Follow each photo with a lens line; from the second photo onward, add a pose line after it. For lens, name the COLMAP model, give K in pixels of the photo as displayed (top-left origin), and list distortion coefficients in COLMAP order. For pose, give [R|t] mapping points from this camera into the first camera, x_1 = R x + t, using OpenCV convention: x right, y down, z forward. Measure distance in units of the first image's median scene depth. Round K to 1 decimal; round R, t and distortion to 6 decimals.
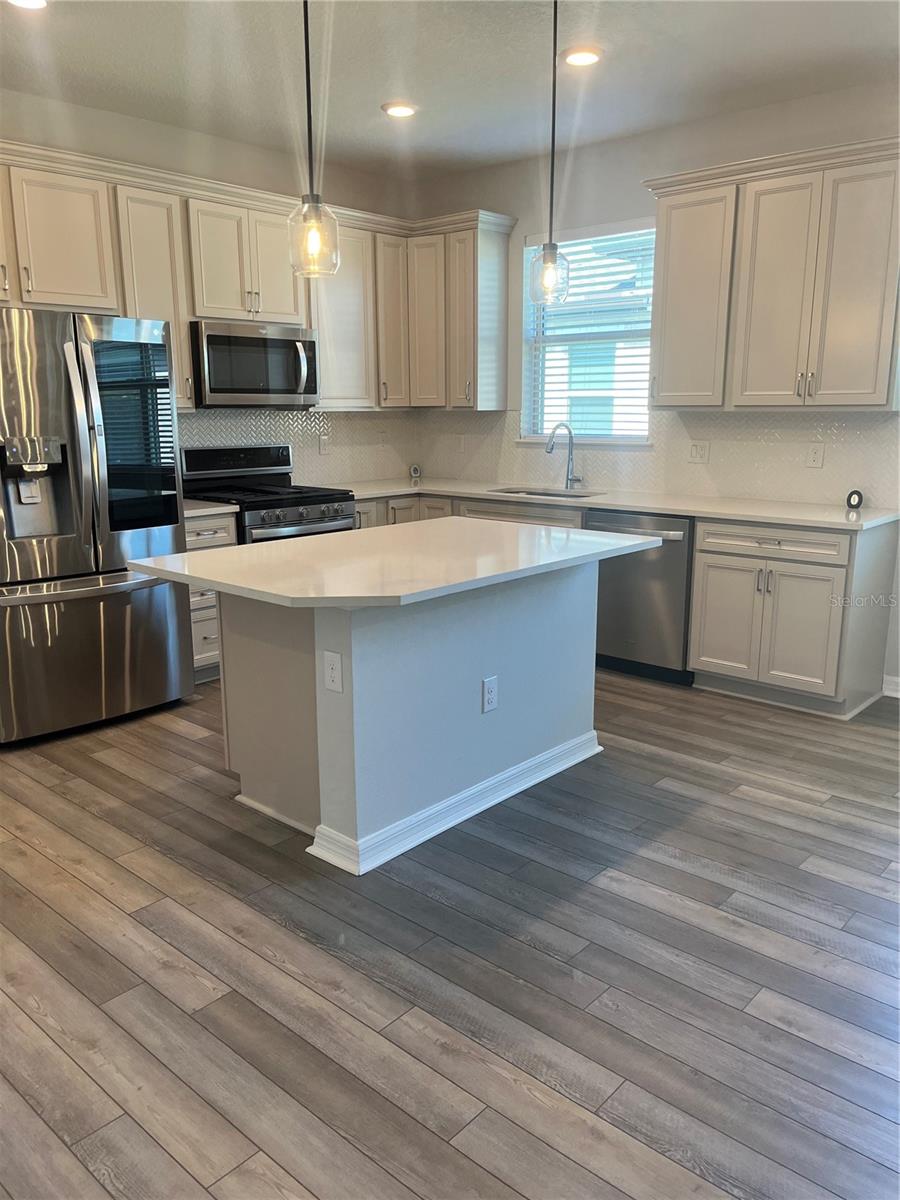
lens RADIAL K [[915.5, 0, 459.6], [0, 915.5, 602.1], [0, 0, 1]] dist [0.030823, -0.022445]
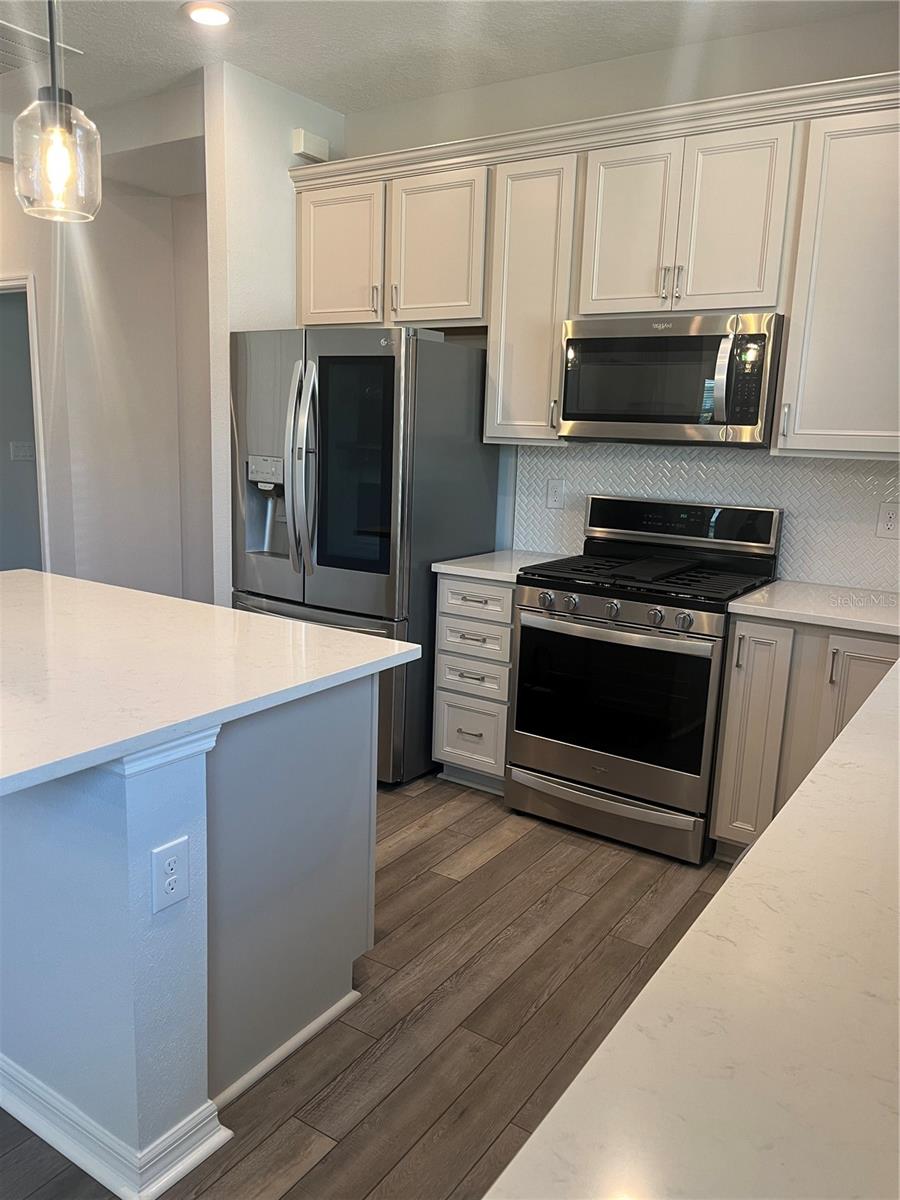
lens RADIAL K [[915.5, 0, 454.0], [0, 915.5, 603.0], [0, 0, 1]] dist [0.030823, -0.022445]
pose [[0.136943, 0.194667, -0.971263, 0.449943], [-0.245014, 0.956690, 0.157200, -0.183907], [0.959799, 0.216445, 0.178708, 0.827582]]
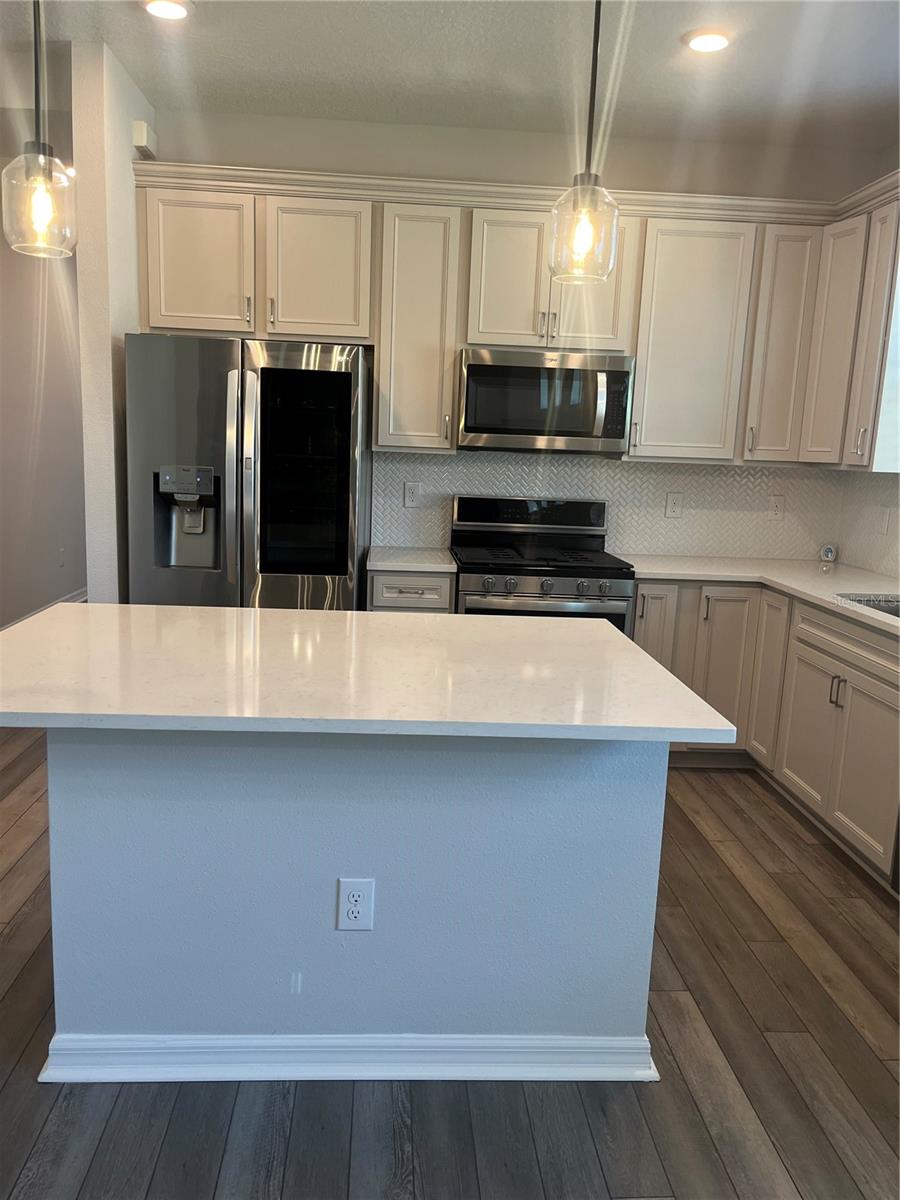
lens RADIAL K [[915.5, 0, 441.8], [0, 915.5, 603.3], [0, 0, 1]] dist [0.030823, -0.022445]
pose [[0.703724, 0.154042, -0.693573, 0.332177], [-0.192423, 0.981051, 0.022651, -0.087519], [0.683920, 0.117519, 0.720030, 0.395088]]
